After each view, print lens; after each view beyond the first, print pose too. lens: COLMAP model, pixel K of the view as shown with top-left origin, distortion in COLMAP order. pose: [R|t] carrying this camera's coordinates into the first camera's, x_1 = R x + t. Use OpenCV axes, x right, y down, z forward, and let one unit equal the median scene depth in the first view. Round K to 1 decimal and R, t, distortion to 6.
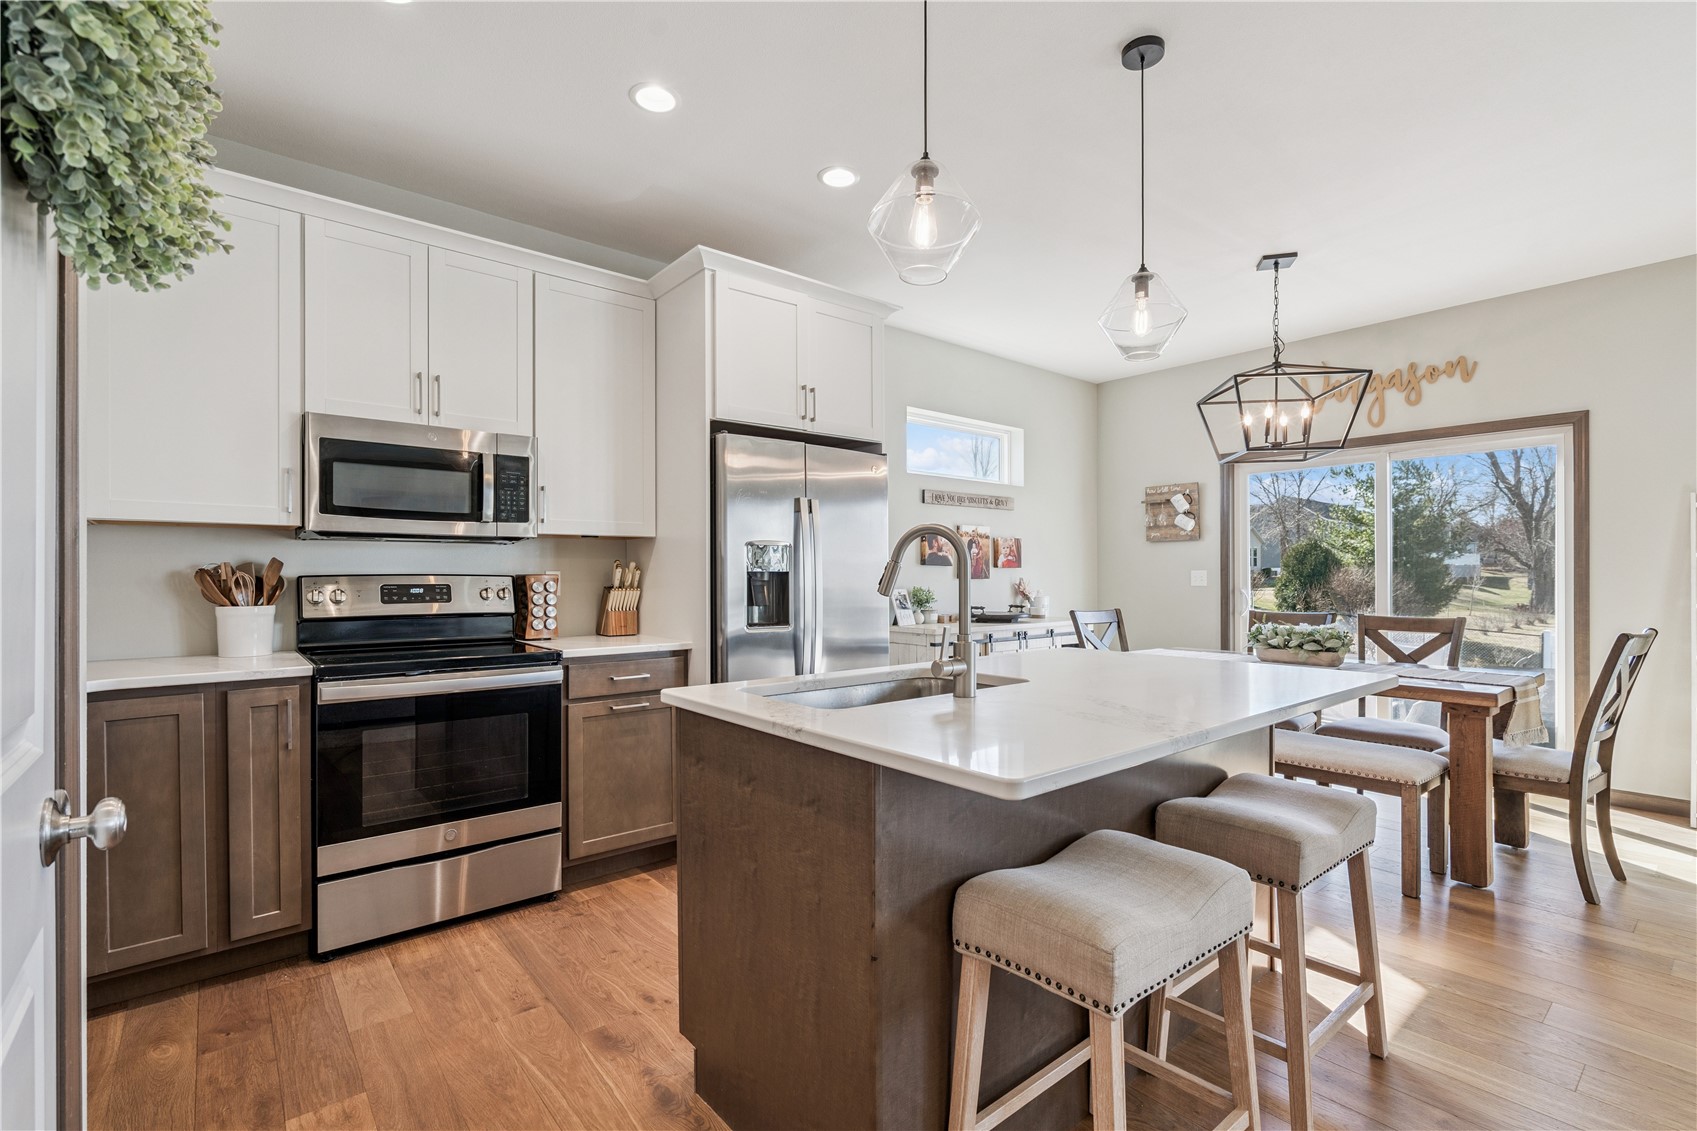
lens RADIAL K [[780.5, 0, 852.8], [0, 780.5, 564.4], [0, 0, 1]] dist [-0.001696, 0.001639]
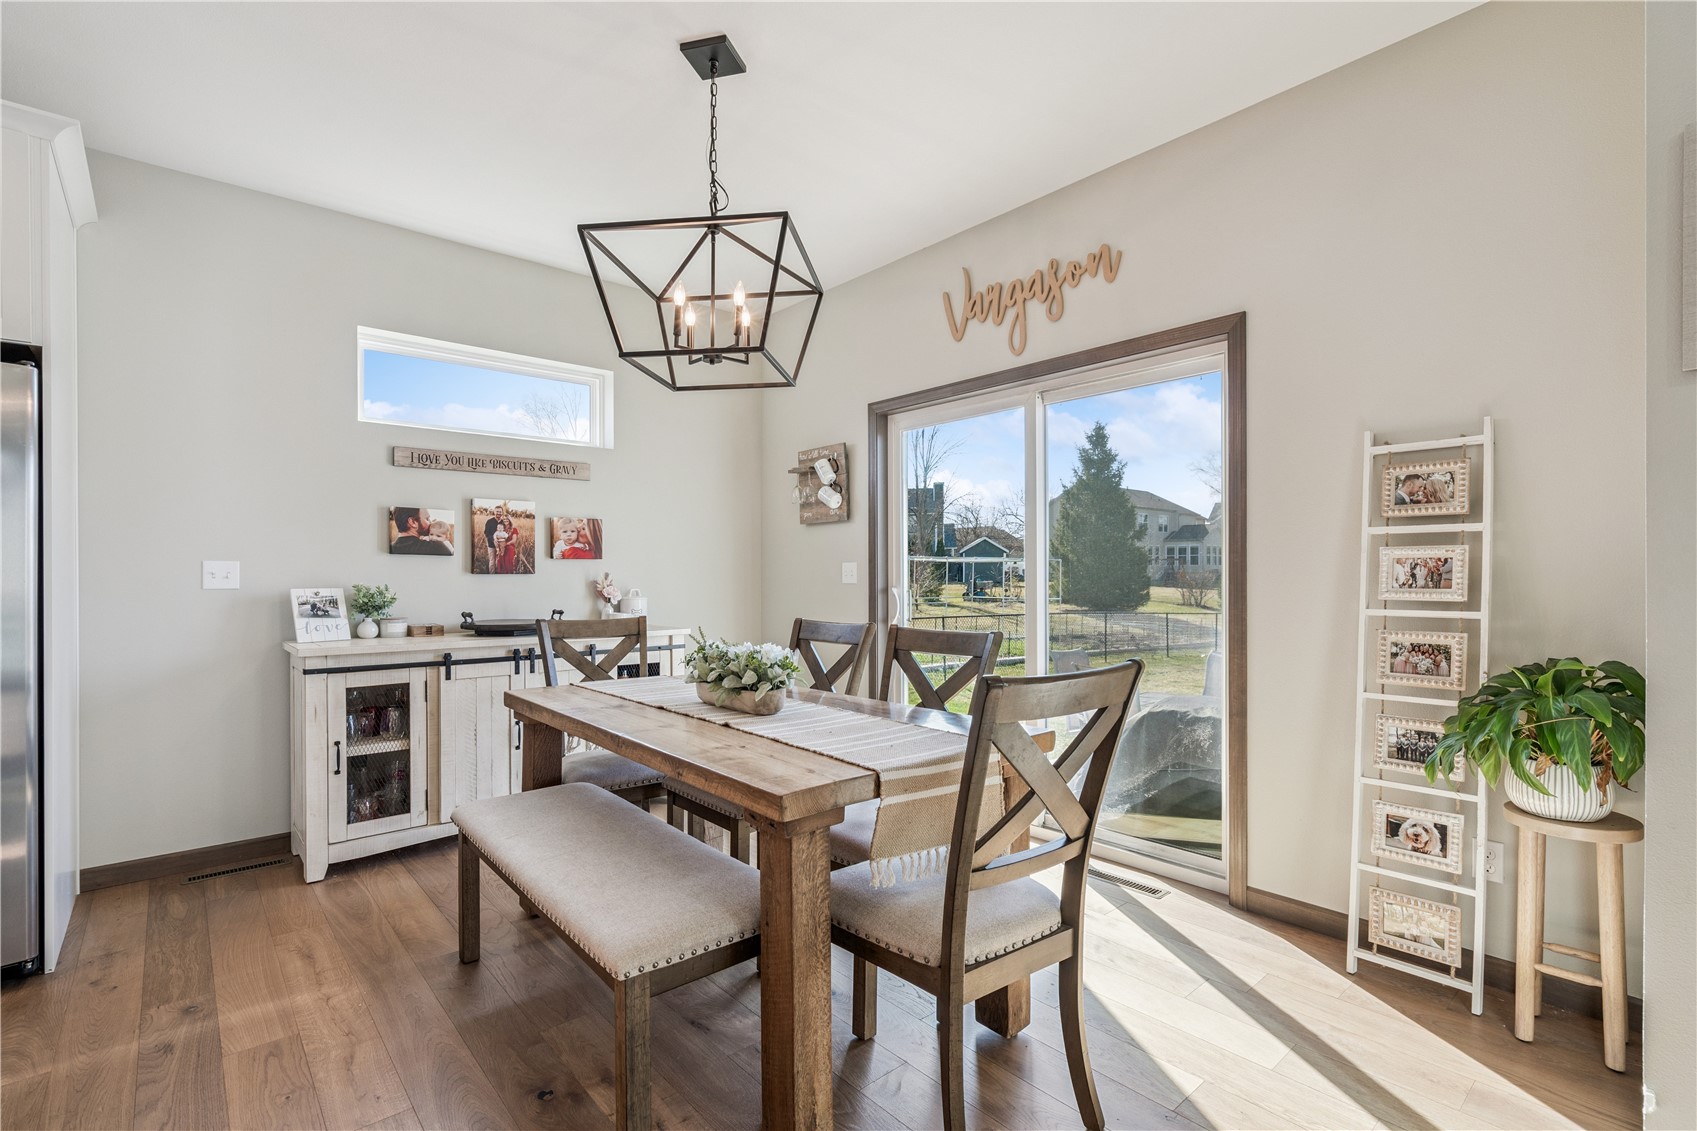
lens RADIAL K [[780.5, 0, 856.8], [0, 780.5, 573.7], [0, 0, 1]] dist [-0.001696, 0.001639]
pose [[0.999804, -0.001153, 0.019751, 0.654834], [0.000886, 0.999908, 0.013517, 0.012694], [-0.019765, -0.013497, 0.999714, 0.381603]]
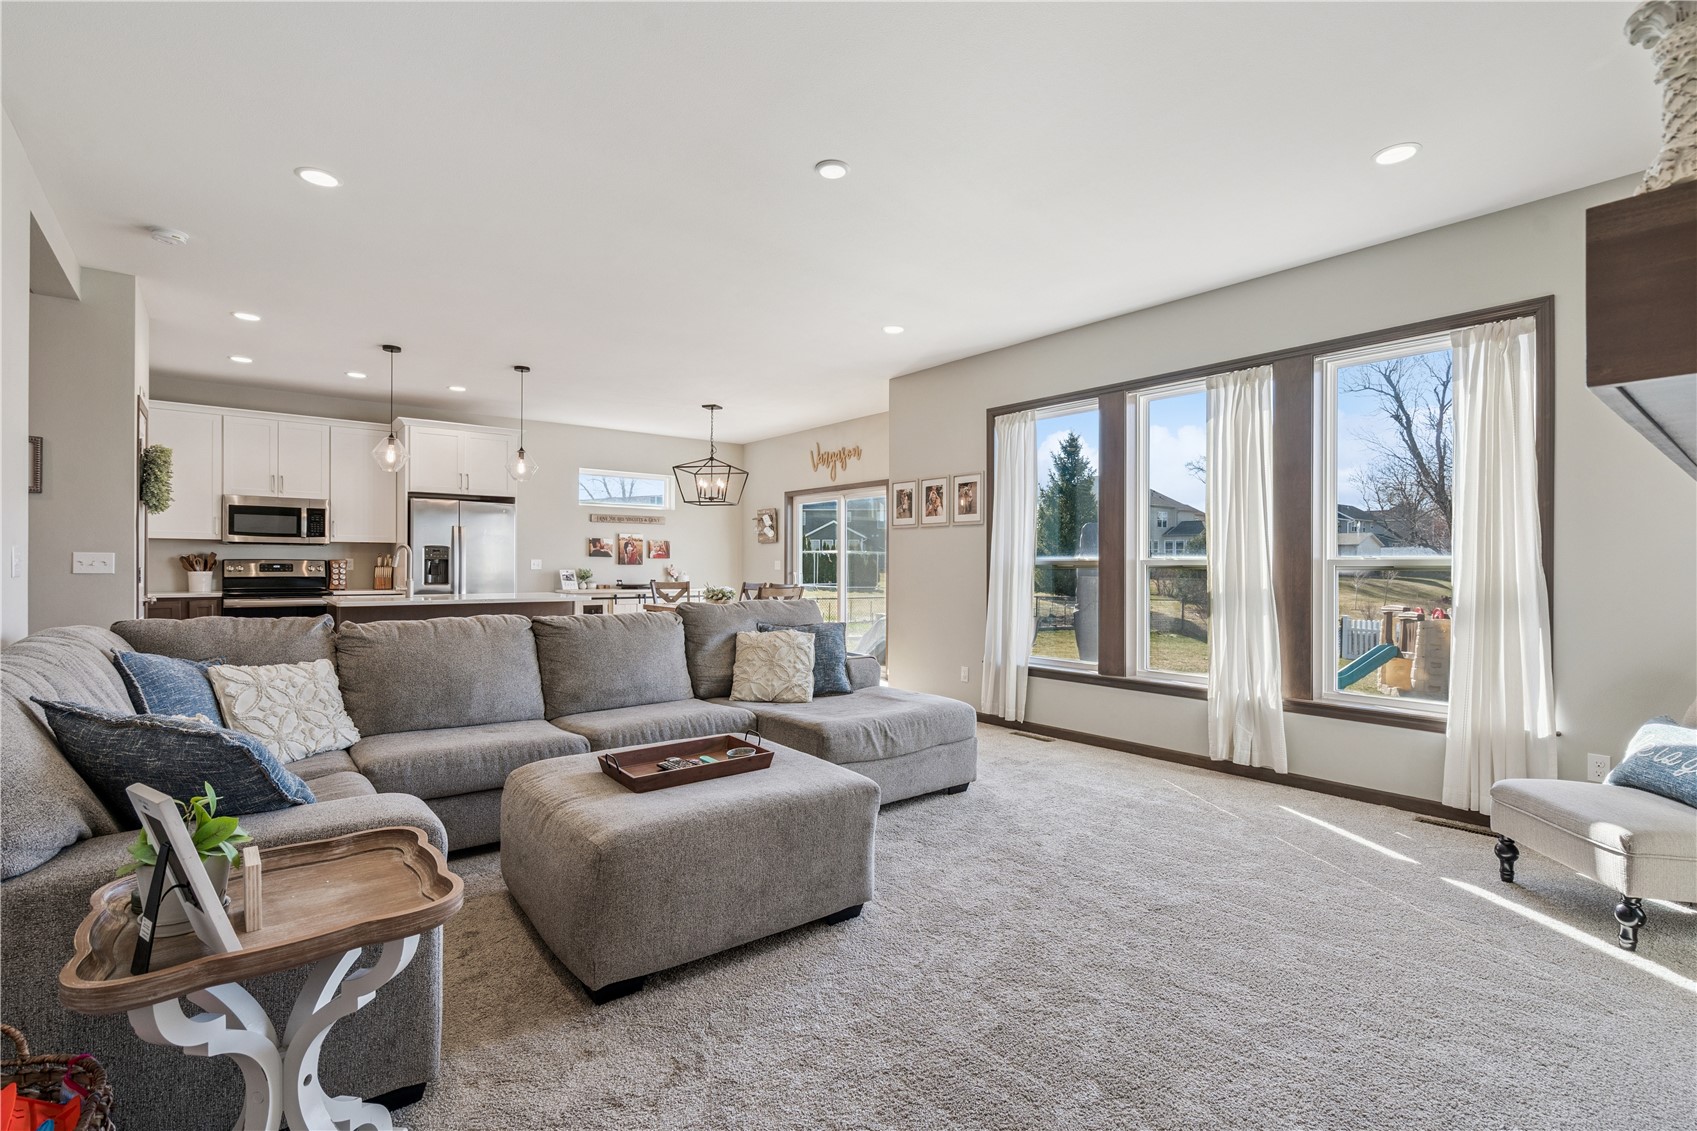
lens RADIAL K [[780.5, 0, 849.3], [0, 780.5, 565.4], [0, 0, 1]] dist [-0.001696, 0.001639]
pose [[0.999553, 0.007827, -0.028846, 0.972461], [-0.007378, 0.999850, 0.015642, -0.014608], [0.028964, -0.015422, 0.999461, -1.021021]]
